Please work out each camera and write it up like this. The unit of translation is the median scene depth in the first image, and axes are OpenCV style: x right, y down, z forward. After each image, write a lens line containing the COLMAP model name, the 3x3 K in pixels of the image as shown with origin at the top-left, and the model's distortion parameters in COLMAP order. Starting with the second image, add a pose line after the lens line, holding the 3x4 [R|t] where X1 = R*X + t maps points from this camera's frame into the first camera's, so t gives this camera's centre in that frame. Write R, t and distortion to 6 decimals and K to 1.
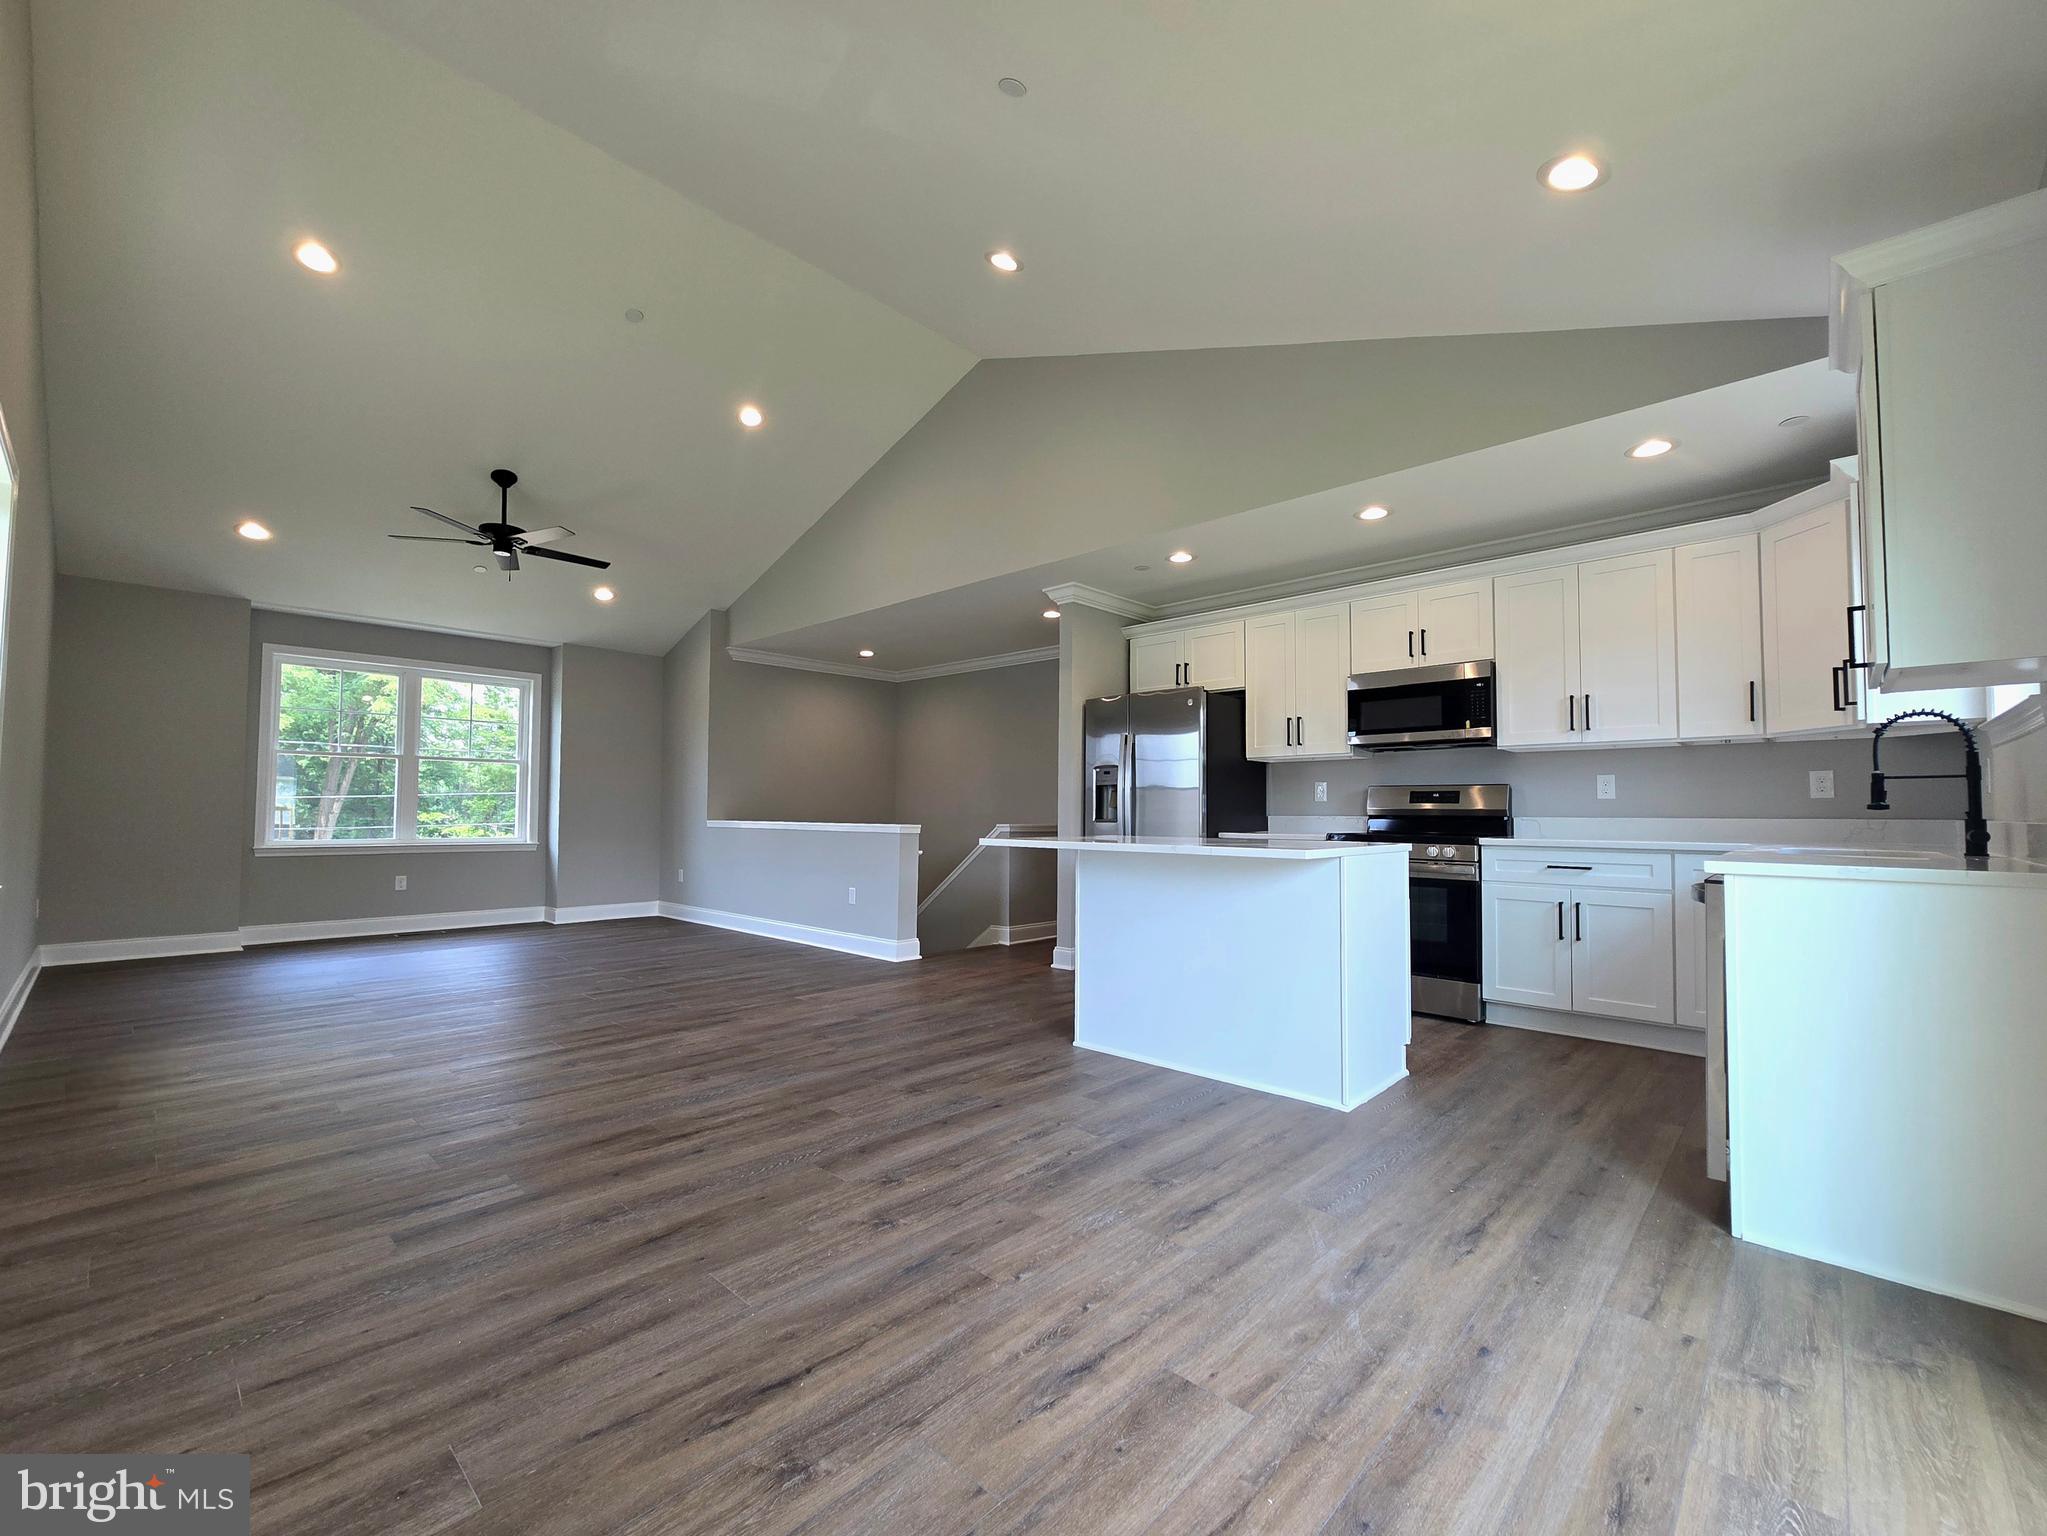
lens RADIAL K [[839.9, 0, 1024.5], [0, 839.9, 784.1], [0, 0, 1]] dist [-0.019431, -0.000181]
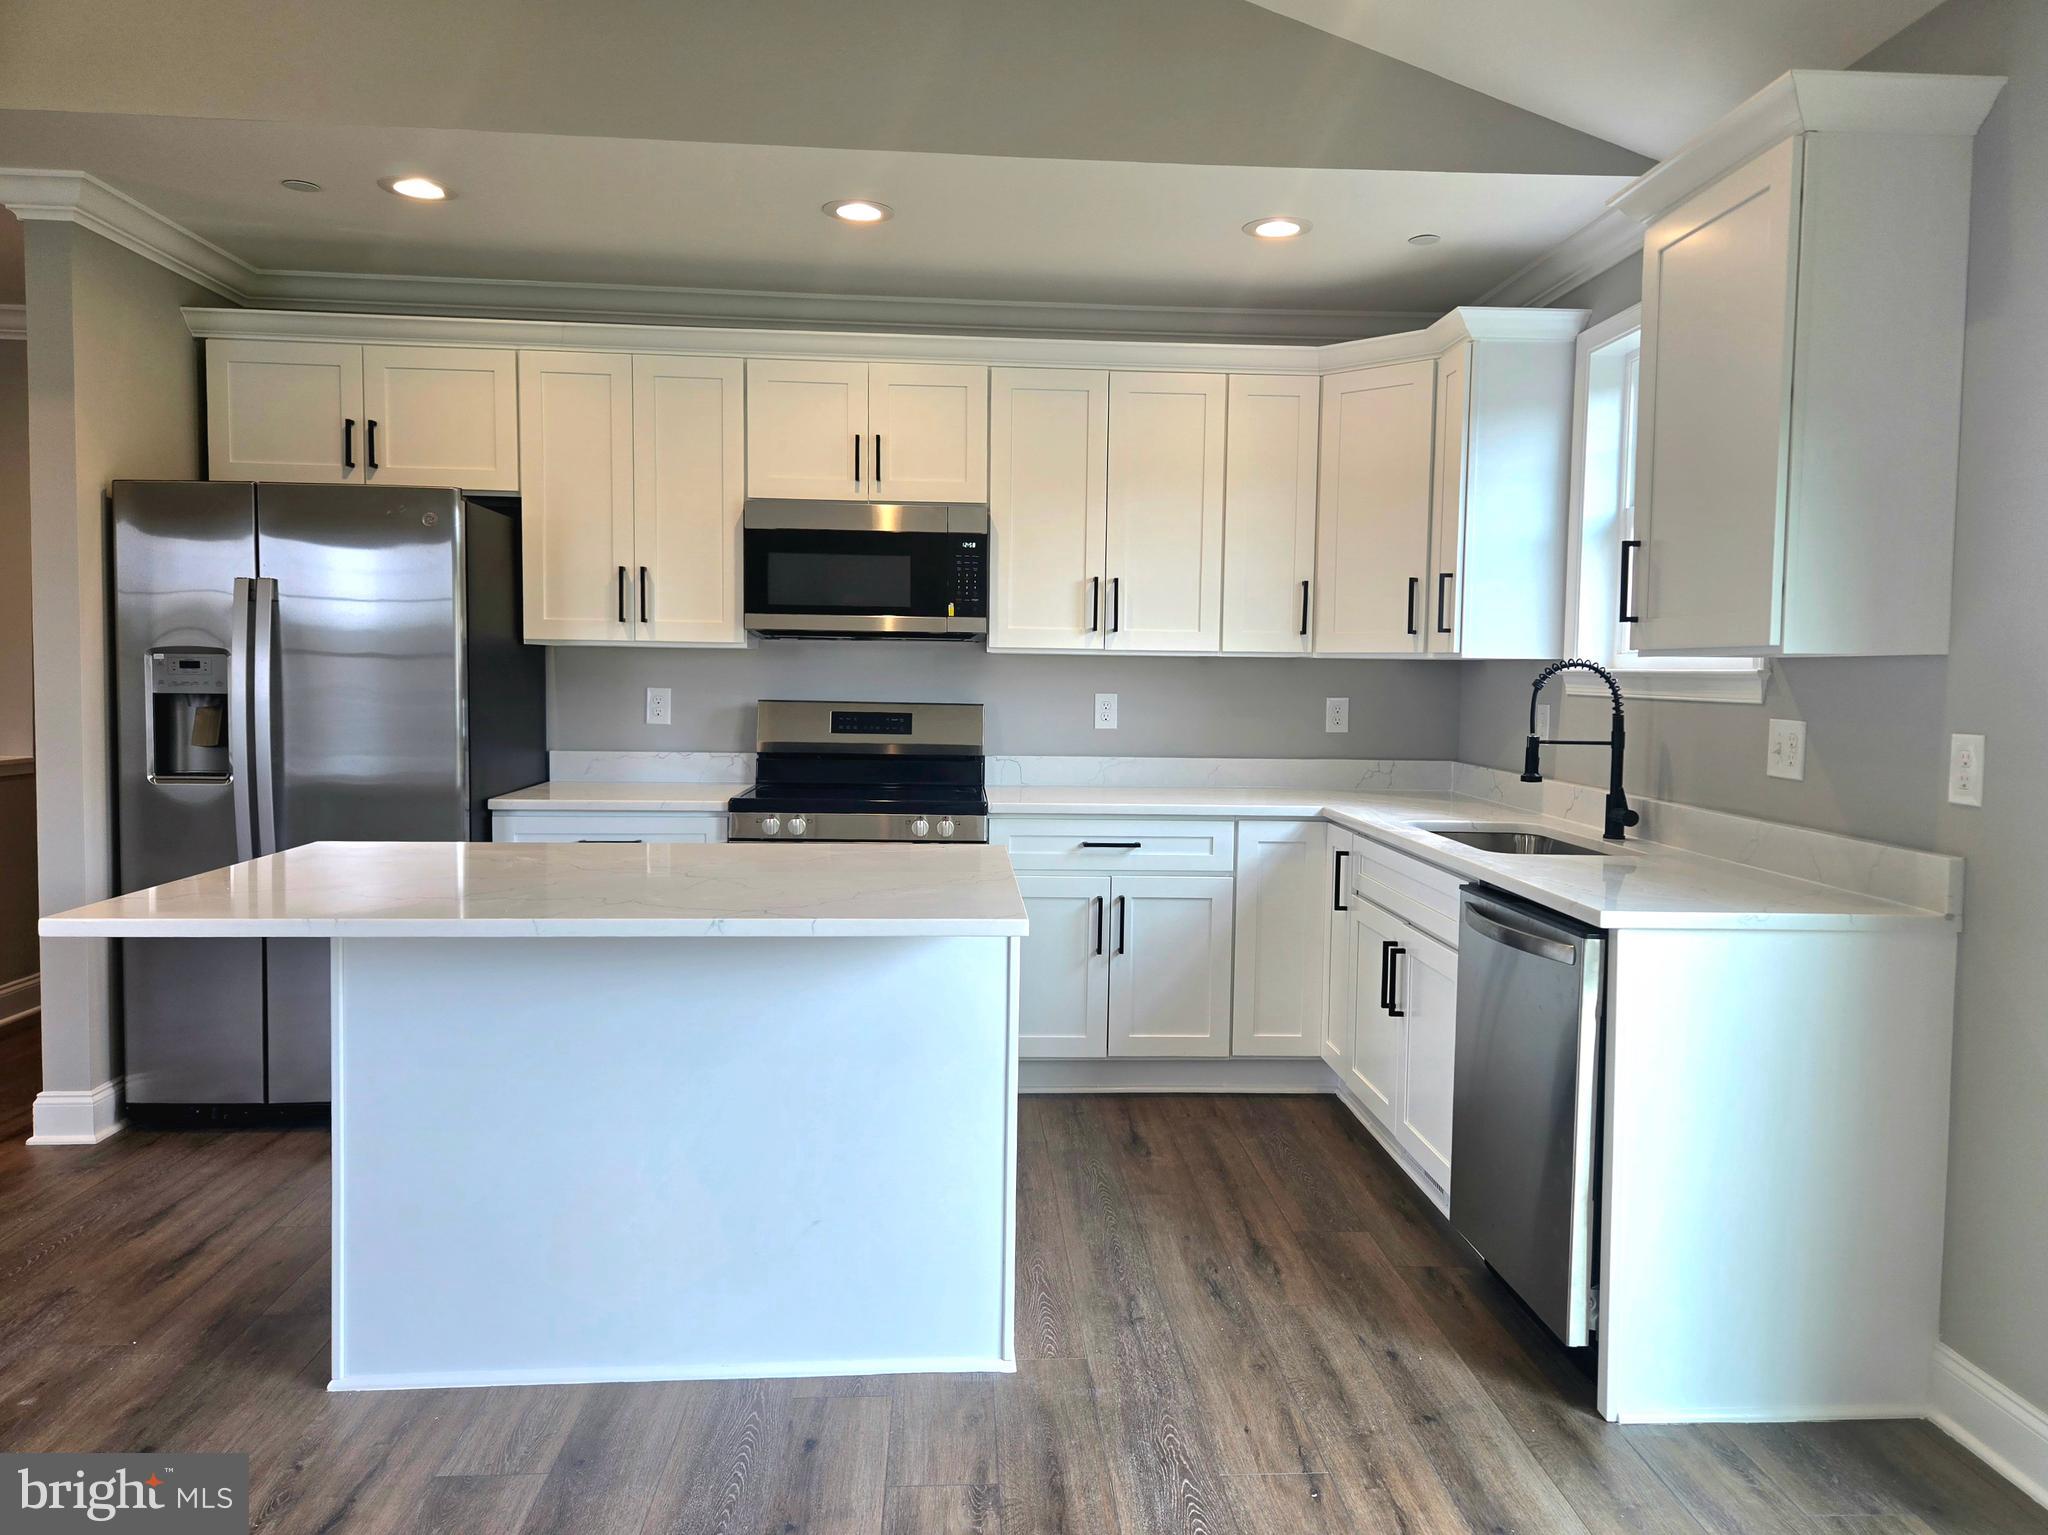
lens RADIAL K [[1397.8, 0, 1032.8], [0, 1397.8, 752.5], [0, 0, 1]] dist [0.028863, -0.012428]
pose [[0.675416, -0.041496, 0.736268, -0.199904], [-0.037247, 0.995222, 0.090259, -0.070732], [-0.736495, -0.088386, 0.670643, 0.310078]]
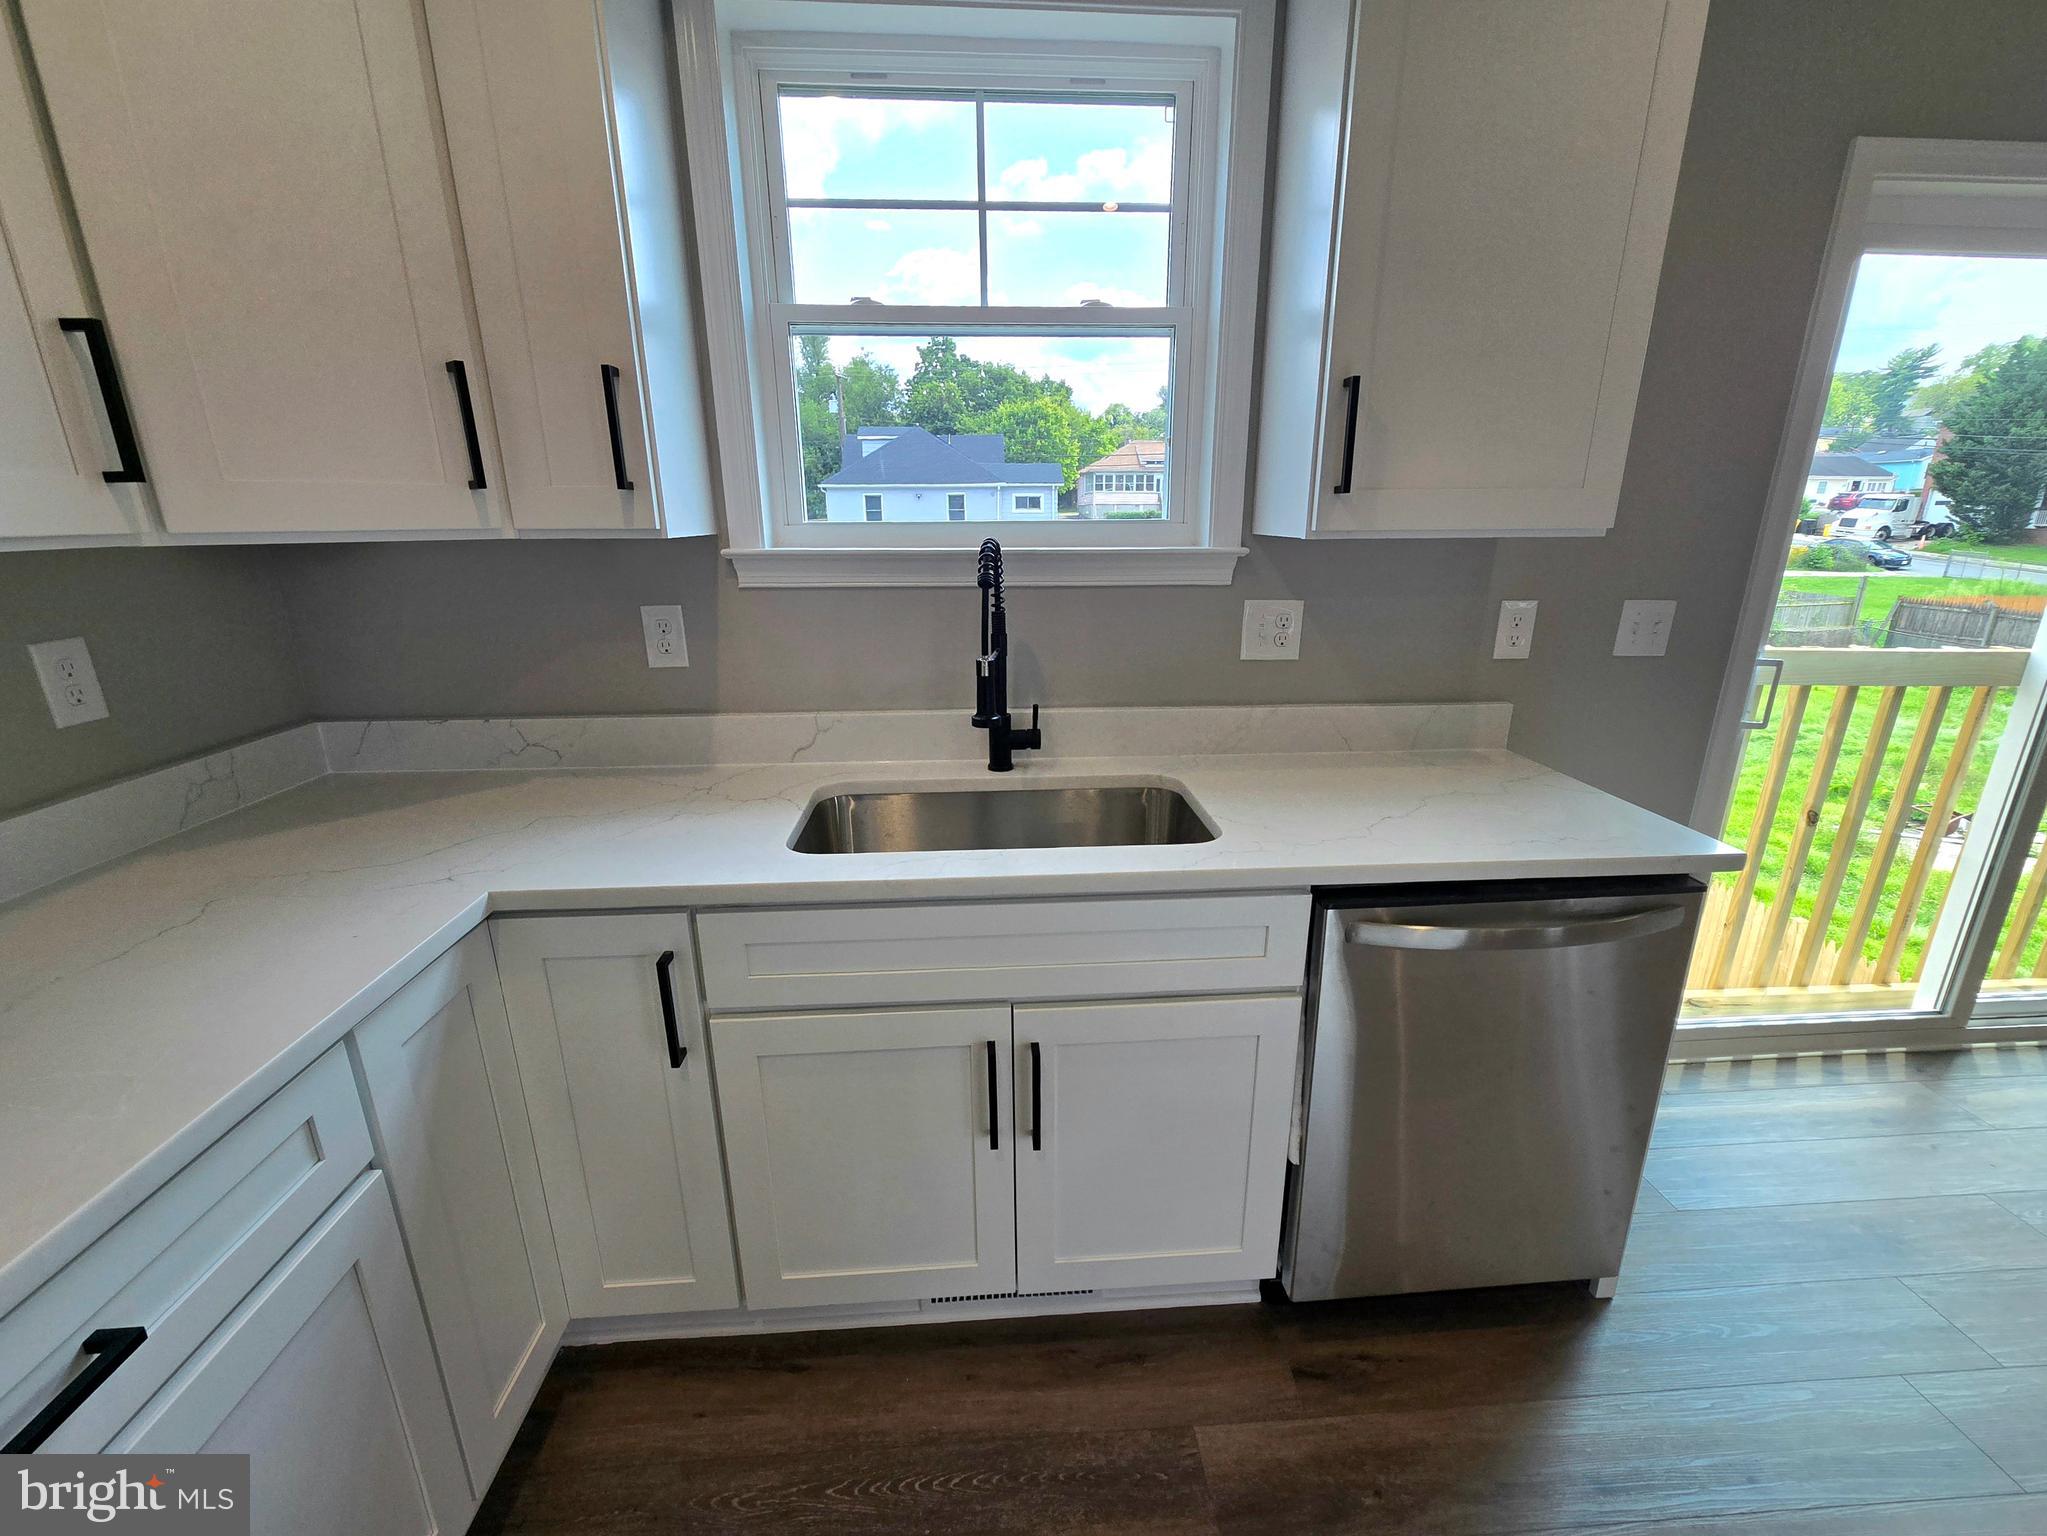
lens RADIAL K [[839.9, 0, 1023.2], [0, 839.9, 782.2], [0, 0, 1]] dist [-0.019431, -0.000181]
pose [[-0.743001, -0.200011, 0.638705, 0.439196], [-0.025890, 0.962178, 0.271188, -0.058383], [-0.668789, 0.184957, -0.720078, 0.948423]]
